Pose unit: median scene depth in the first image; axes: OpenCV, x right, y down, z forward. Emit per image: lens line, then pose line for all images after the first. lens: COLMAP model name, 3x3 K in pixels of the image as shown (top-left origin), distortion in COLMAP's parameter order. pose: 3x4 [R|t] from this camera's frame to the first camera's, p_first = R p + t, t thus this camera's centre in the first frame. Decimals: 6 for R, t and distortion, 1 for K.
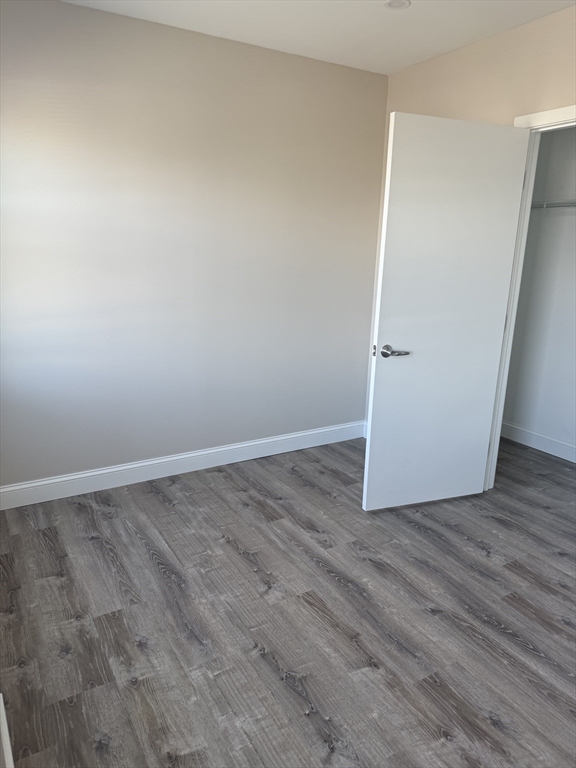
lens RADIAL K [[531.9, 0, 286.0], [0, 531.9, 388.3], [0, 0, 1]] dist [0.041932, -0.056822]
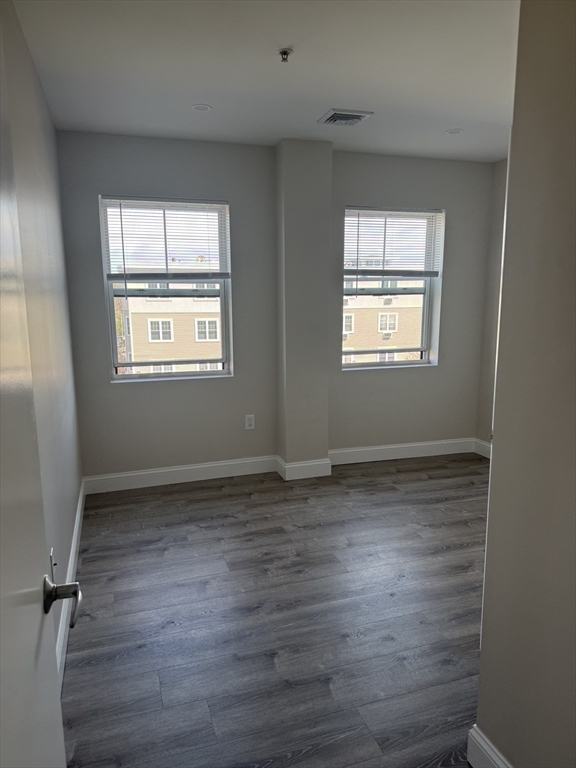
lens RADIAL K [[531.9, 0, 286.0], [0, 531.9, 388.3], [0, 0, 1]] dist [0.041932, -0.056822]
pose [[-0.214657, 0.151514, -0.964866, 1.502389], [-0.254747, 0.945013, 0.205071, -0.198783], [0.942882, 0.289817, -0.164256, 0.824453]]
